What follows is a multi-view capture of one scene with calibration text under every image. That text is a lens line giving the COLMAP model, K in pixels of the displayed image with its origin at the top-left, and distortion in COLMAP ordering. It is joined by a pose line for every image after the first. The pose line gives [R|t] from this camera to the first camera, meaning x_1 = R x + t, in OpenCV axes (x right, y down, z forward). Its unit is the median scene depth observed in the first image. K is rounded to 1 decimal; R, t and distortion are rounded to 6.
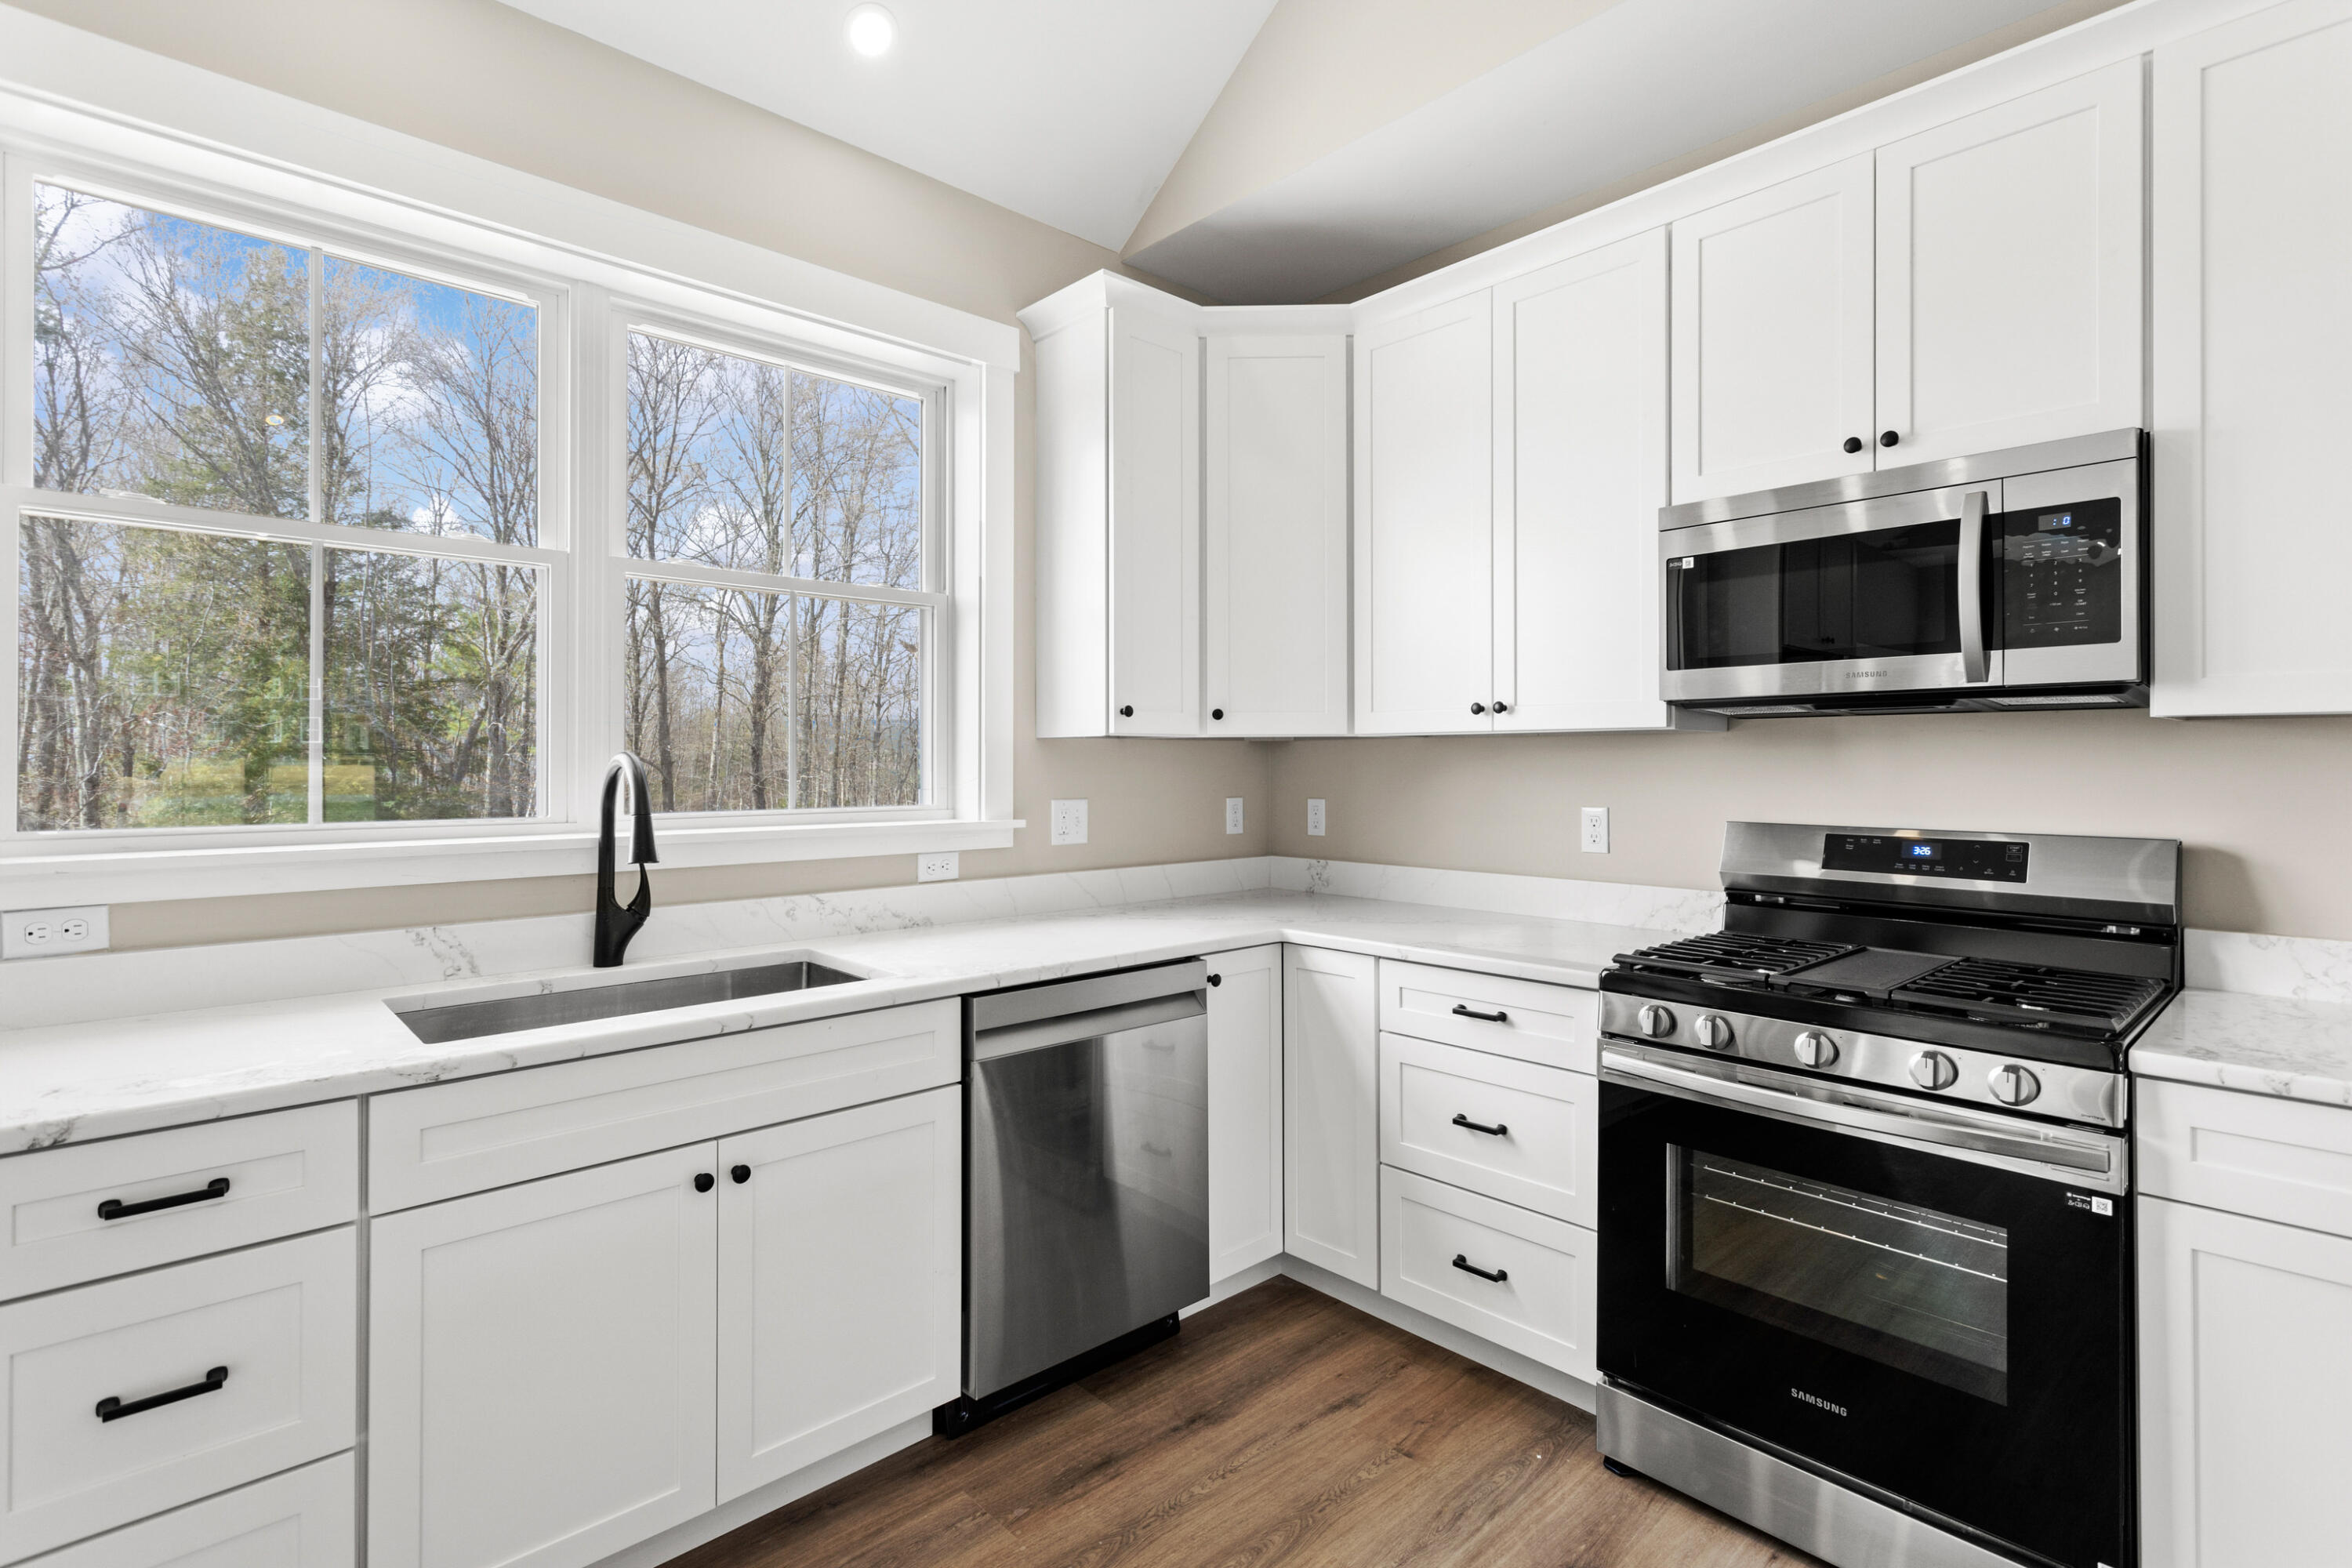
lens RADIAL K [[1112.7, 0, 1181.6], [0, 1112.7, 757.4], [0, 0, 1]] dist [-0.001384, 0.001934]
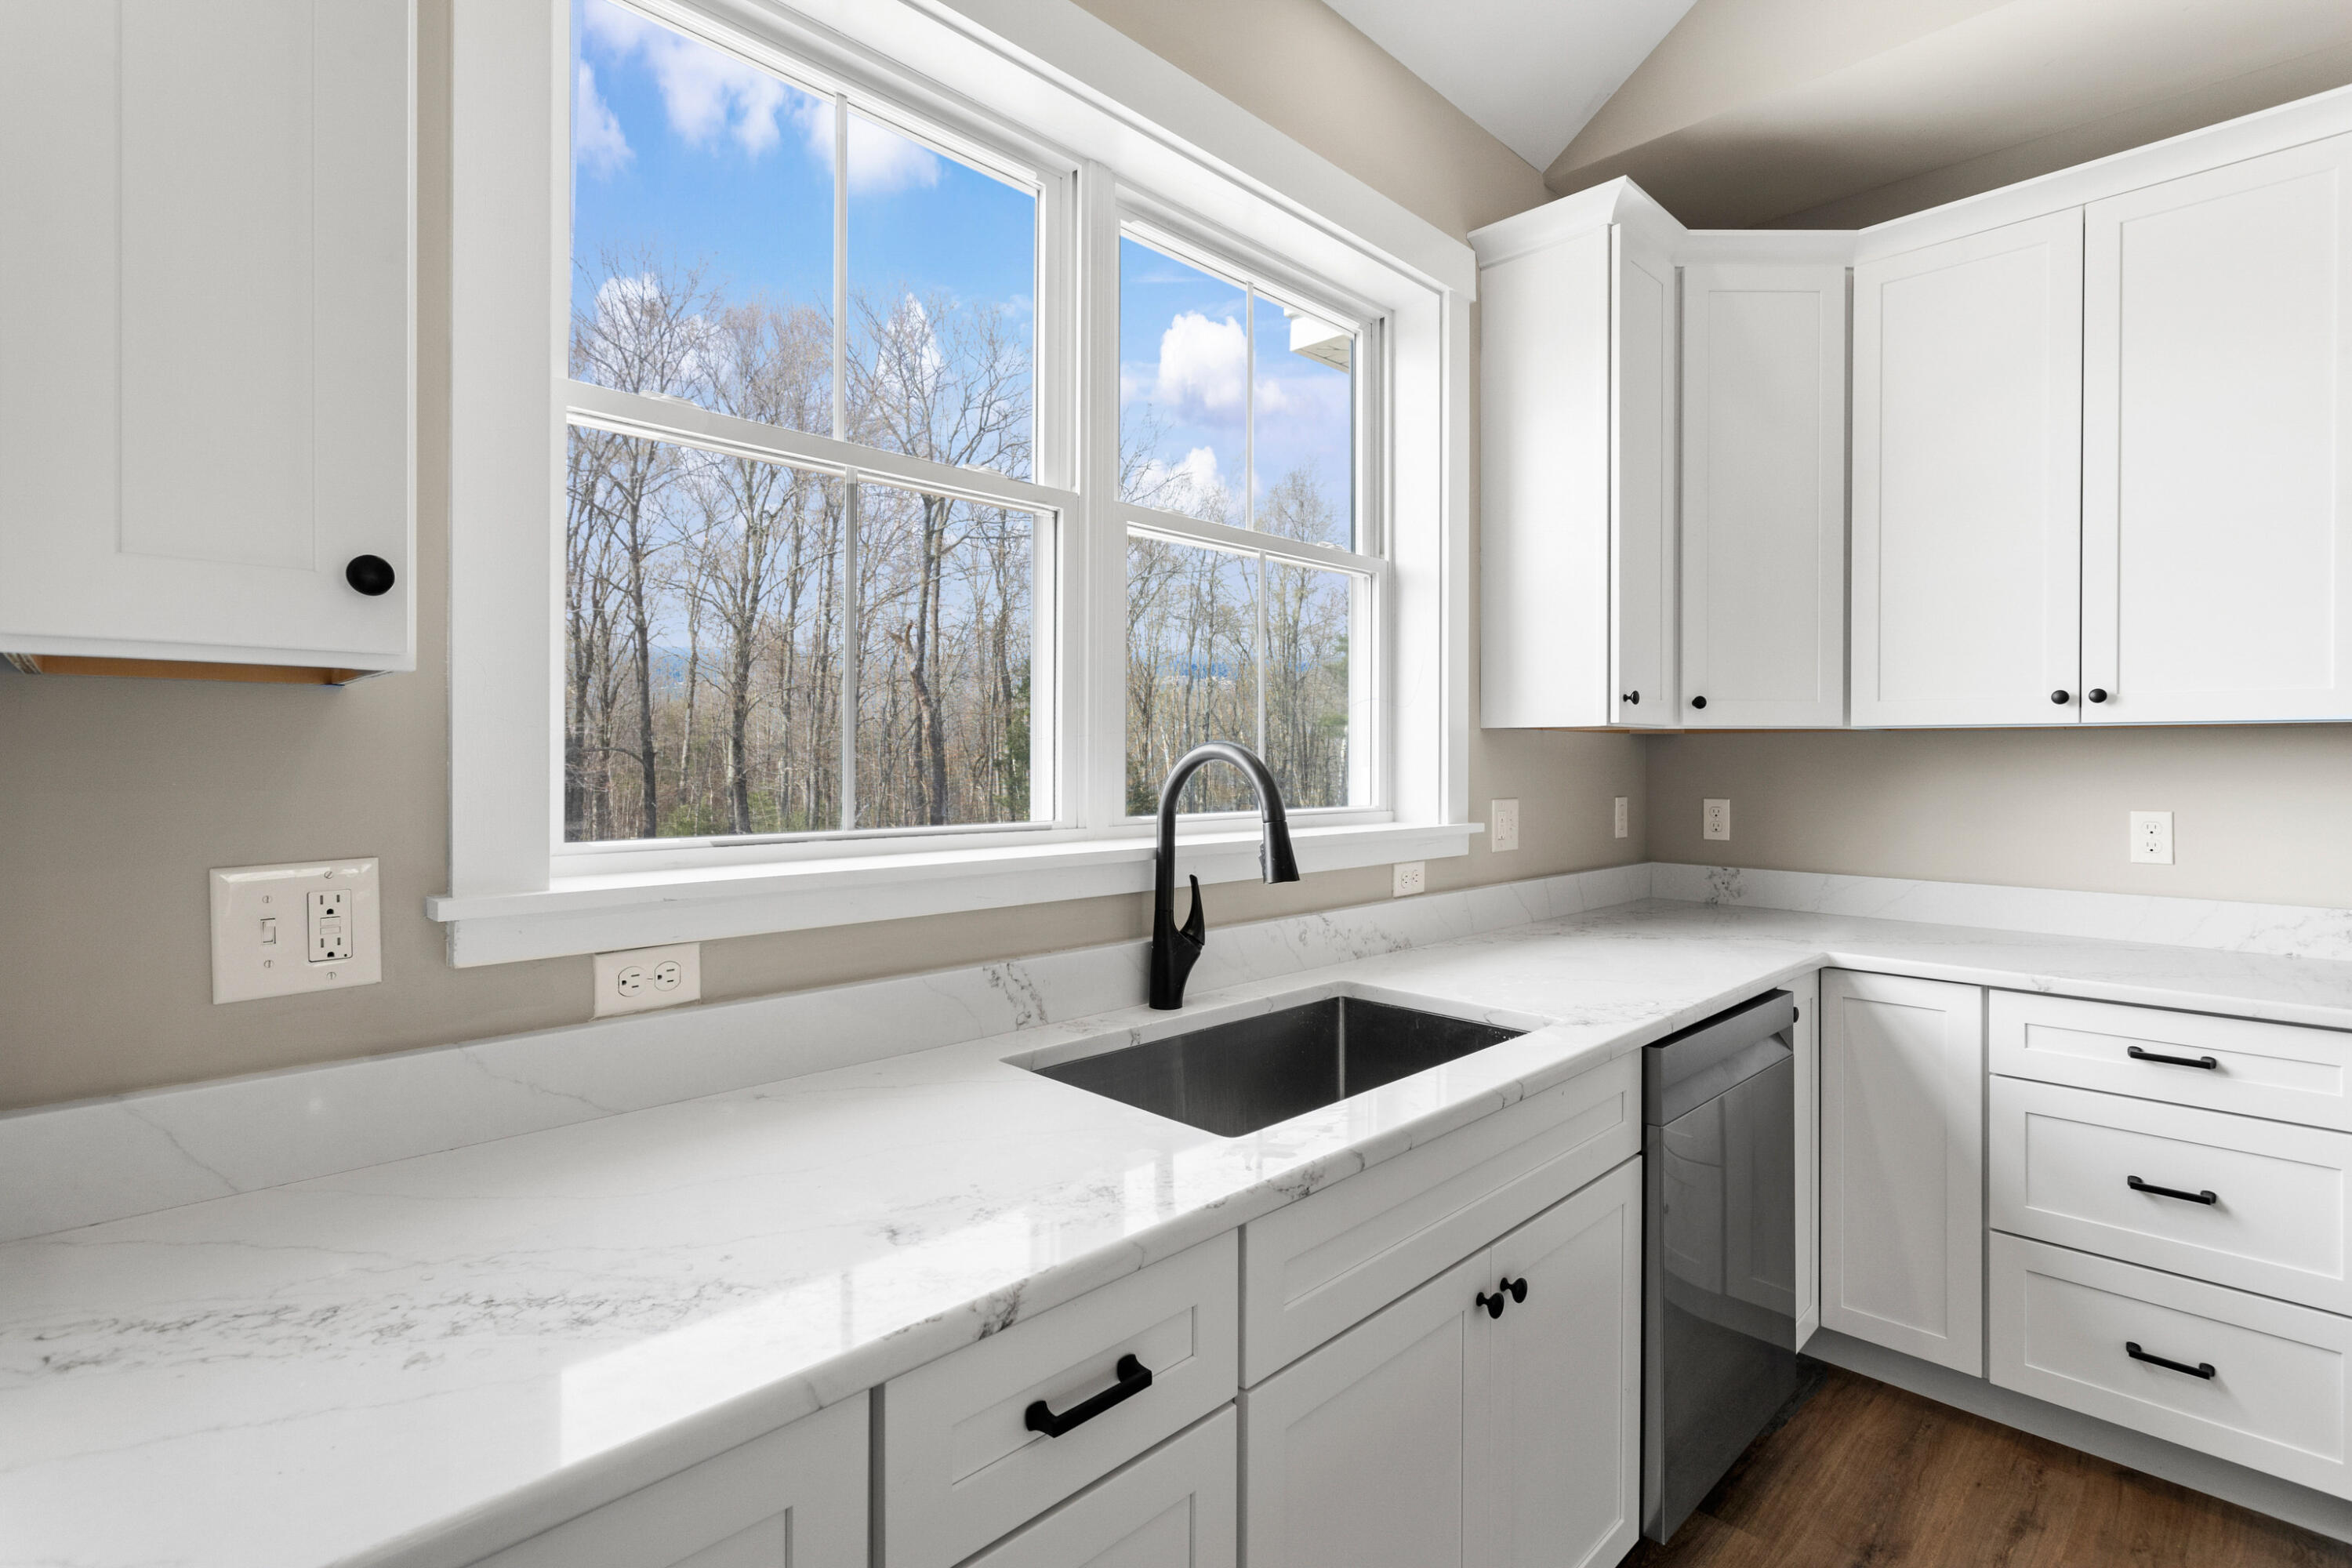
lens RADIAL K [[1112.7, 0, 1180.3], [0, 1112.7, 757.6], [0, 0, 1]] dist [-0.001384, 0.001934]
pose [[0.999307, 0.005527, 0.036808, -0.506225], [-0.005711, 0.999972, 0.004872, 0.003168], [-0.036780, -0.005079, 0.999310, 0.185155]]
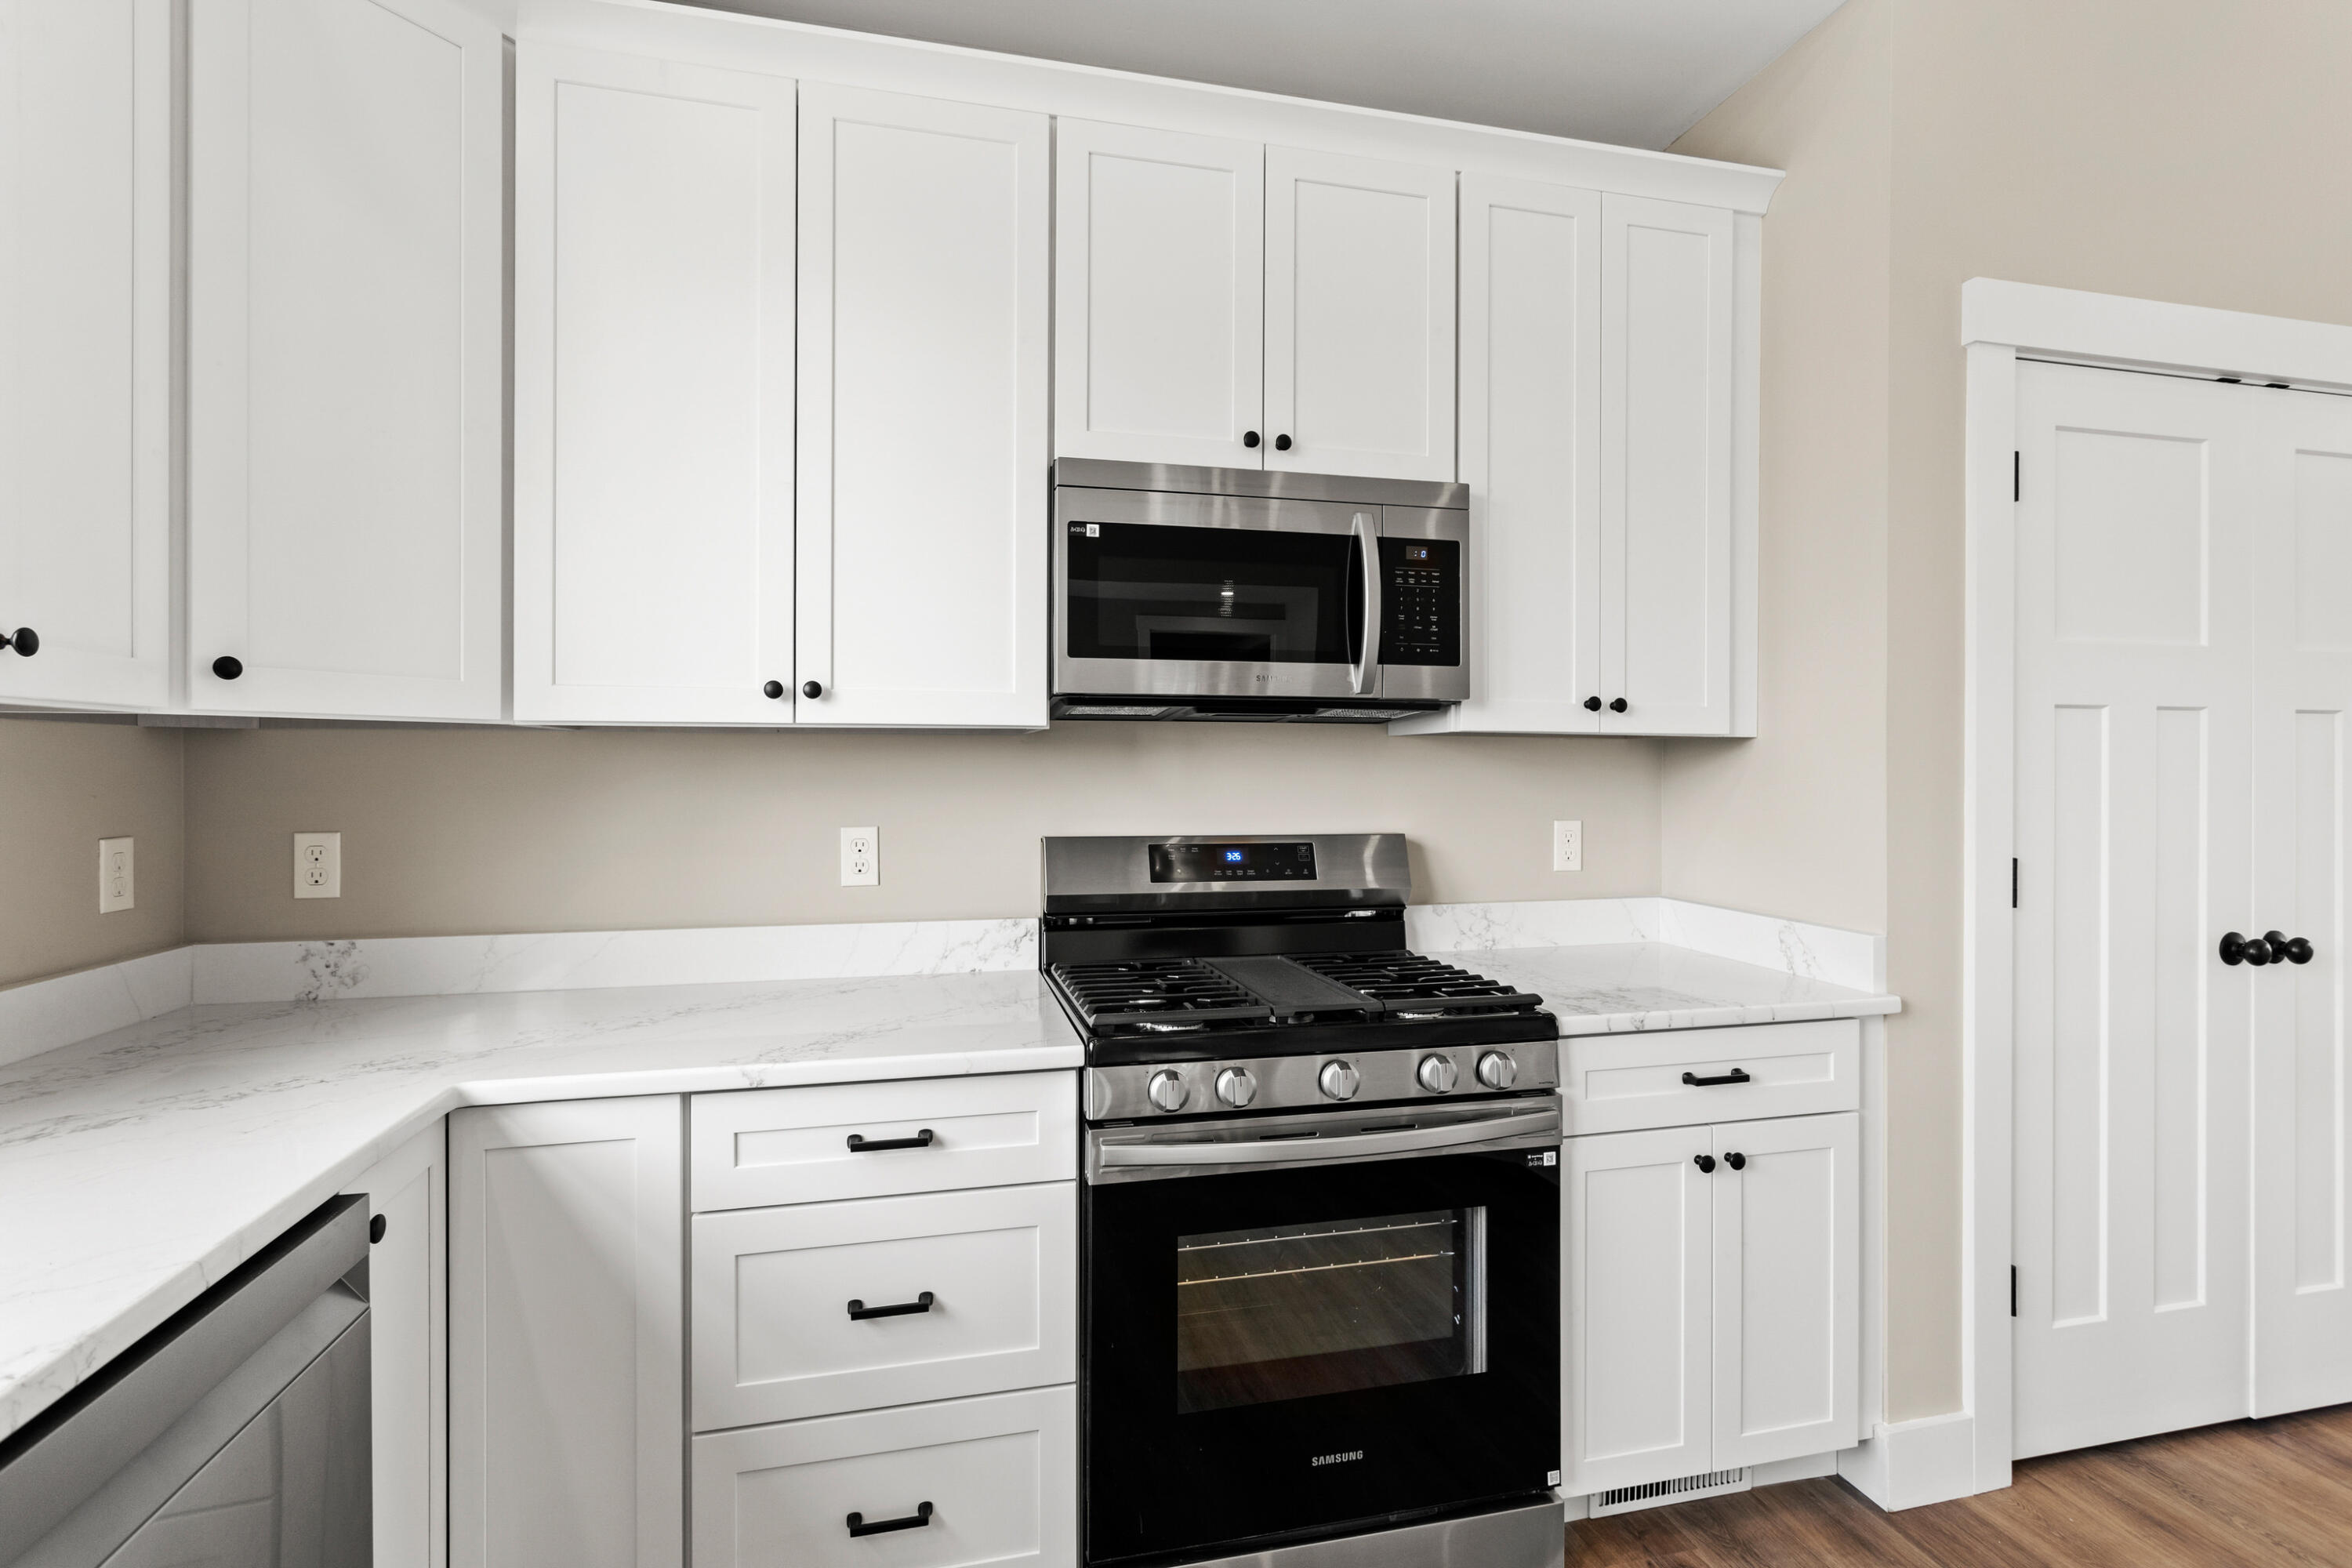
lens RADIAL K [[1112.7, 0, 1183.1], [0, 1112.7, 769.7], [0, 0, 1]] dist [-0.001384, 0.001934]
pose [[0.487761, 0.000464, 0.872977, -0.231802], [-0.005401, 0.999982, 0.002486, 0.002307], [-0.872961, -0.005928, 0.487754, 0.510381]]
